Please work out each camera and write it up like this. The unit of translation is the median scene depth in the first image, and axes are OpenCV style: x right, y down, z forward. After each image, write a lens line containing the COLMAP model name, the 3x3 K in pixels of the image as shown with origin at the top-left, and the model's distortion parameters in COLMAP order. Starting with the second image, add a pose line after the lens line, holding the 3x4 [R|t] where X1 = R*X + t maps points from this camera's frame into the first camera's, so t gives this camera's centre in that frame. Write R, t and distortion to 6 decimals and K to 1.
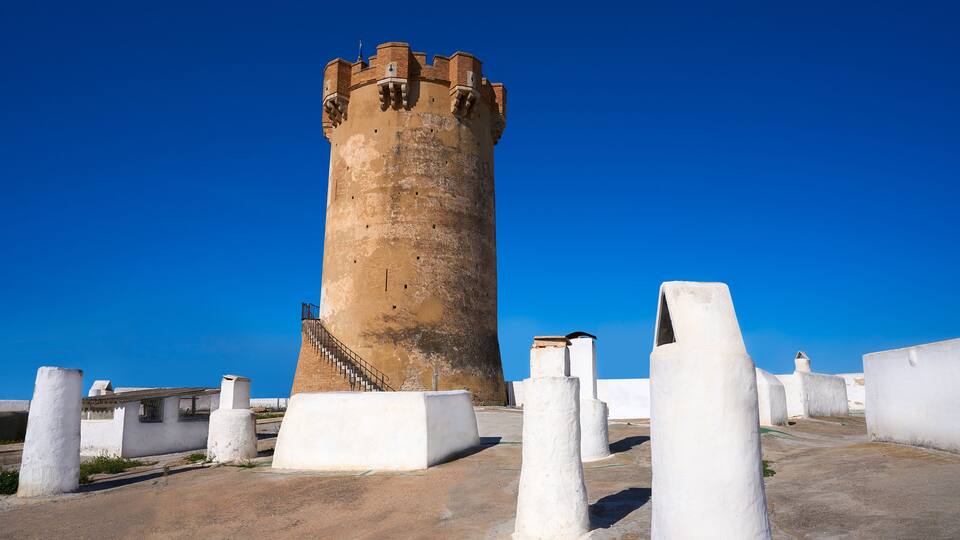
lens RADIAL K [[706.2, 0, 480.3], [0, 706.2, 270.1], [0, 0, 1]] dist [-0.065827, -0.002459]
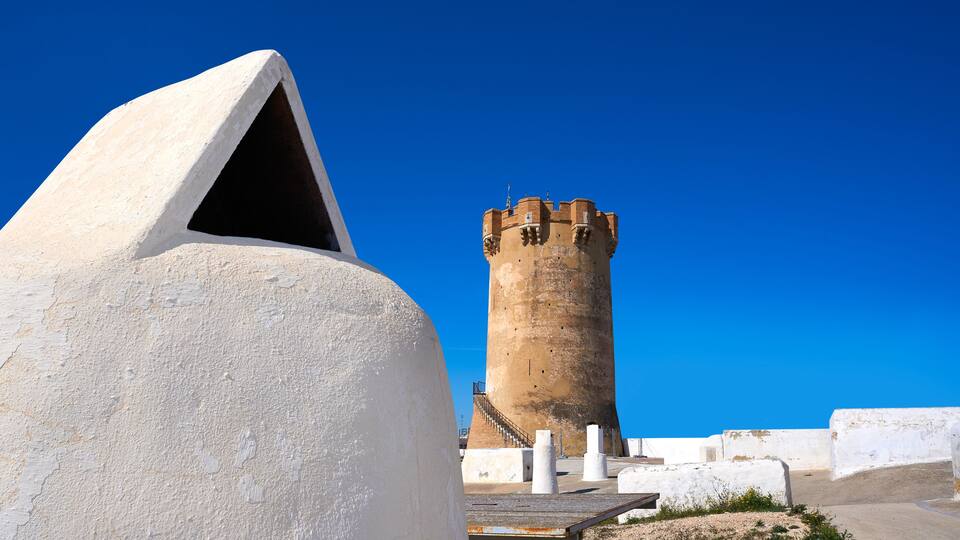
lens RADIAL K [[706.2, 0, 479.4], [0, 706.2, 269.9], [0, 0, 1]] dist [-0.065827, -0.002459]
pose [[0.969950, -0.046977, -0.238727, 0.112564], [0.030361, 0.996883, -0.072813, -0.076912], [0.241403, 0.063377, 0.968353, -0.402260]]
